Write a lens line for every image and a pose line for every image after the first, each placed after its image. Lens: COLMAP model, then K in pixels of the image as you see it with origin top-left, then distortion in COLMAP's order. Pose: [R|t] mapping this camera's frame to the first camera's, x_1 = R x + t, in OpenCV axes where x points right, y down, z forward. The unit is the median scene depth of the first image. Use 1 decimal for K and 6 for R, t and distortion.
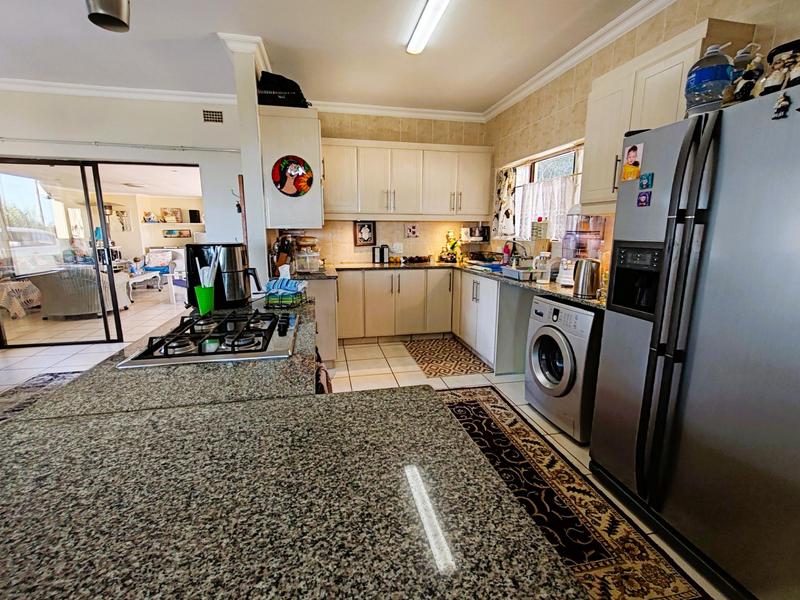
lens RADIAL K [[362.6, 0, 400.0], [0, 362.6, 300.0], [0, 0, 1]] dist [-0.000573, 0.000393]
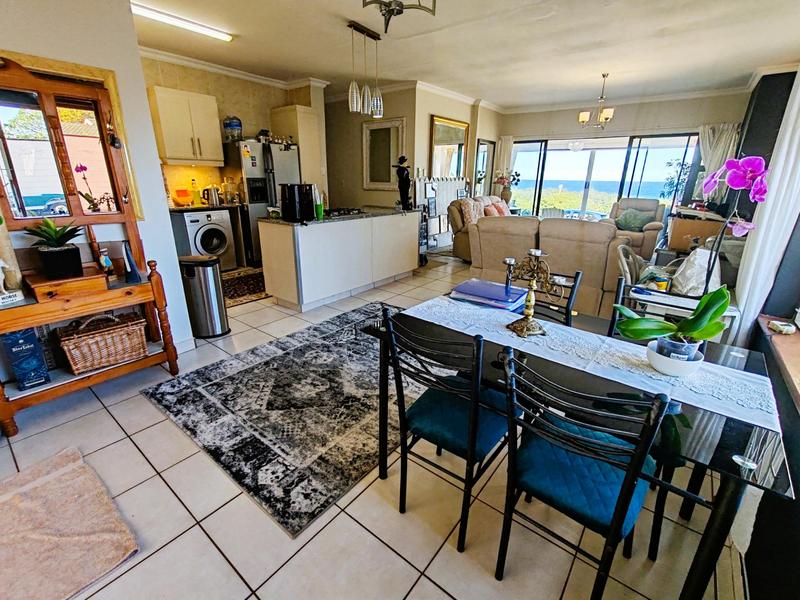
lens RADIAL K [[362.6, 0, 400.0], [0, 362.6, 300.0], [0, 0, 1]] dist [-0.000573, 0.000393]
pose [[-0.636815, -0.256511, 0.727096, -1.564049], [0.133861, 0.891931, 0.431903, -0.238556], [-0.759307, 0.372372, -0.533658, 1.234139]]
